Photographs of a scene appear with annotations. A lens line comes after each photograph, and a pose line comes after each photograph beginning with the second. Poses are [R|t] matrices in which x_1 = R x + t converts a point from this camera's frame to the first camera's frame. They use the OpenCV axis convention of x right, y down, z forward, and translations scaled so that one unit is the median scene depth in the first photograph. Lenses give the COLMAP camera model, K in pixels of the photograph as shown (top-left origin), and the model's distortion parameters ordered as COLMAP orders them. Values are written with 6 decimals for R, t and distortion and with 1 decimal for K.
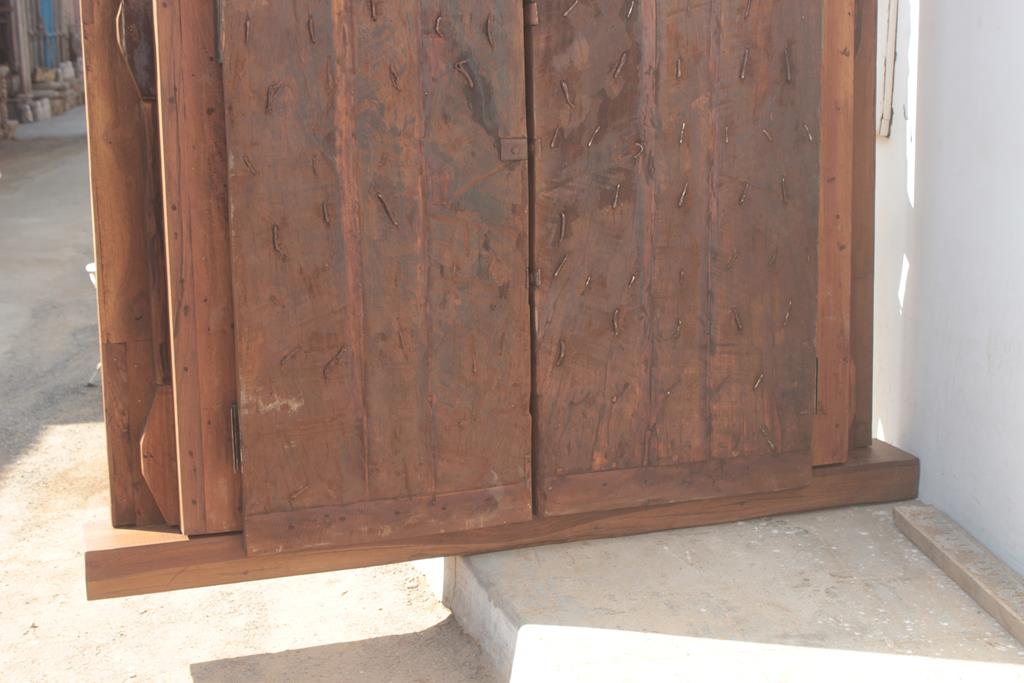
lens RADIAL K [[1434.8, 0, 520.4], [0, 1434.8, 345.0], [0, 0, 1]] dist [-0.044534, 0.000000]
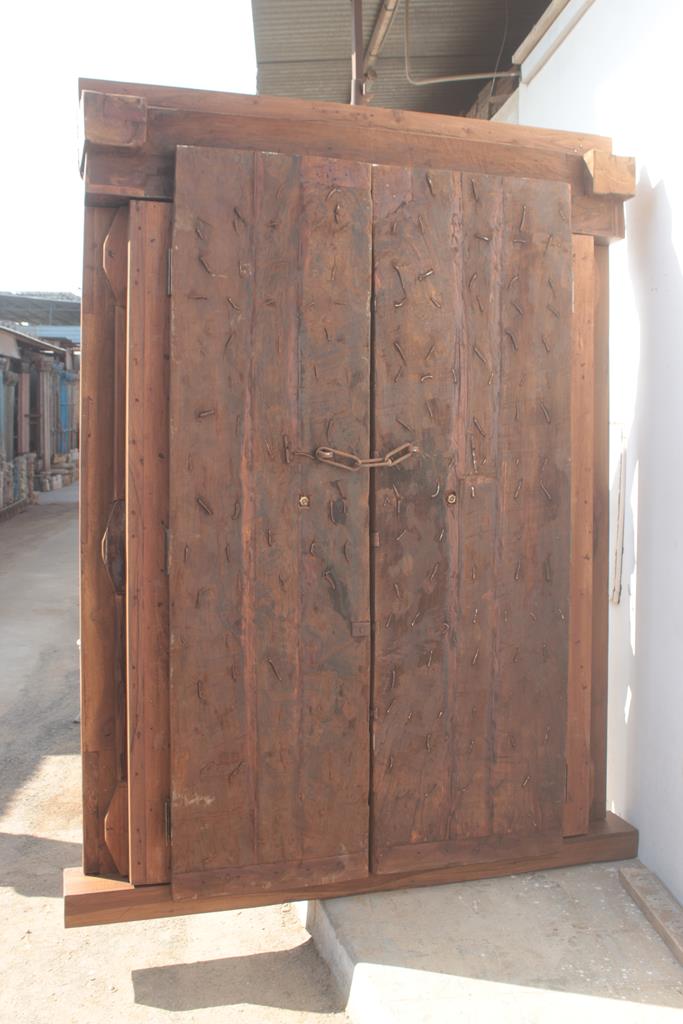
lens RADIAL K [[1002.3, 0, 335.2], [0, 1002.3, 476.6], [0, 0, 1]] dist [-0.091344, 0.000000]
pose [[0.998638, 0.020733, -0.047880, 0.014734], [-0.027080, 0.990344, -0.135959, -0.148063], [0.044599, 0.137070, 0.989557, -0.050984]]
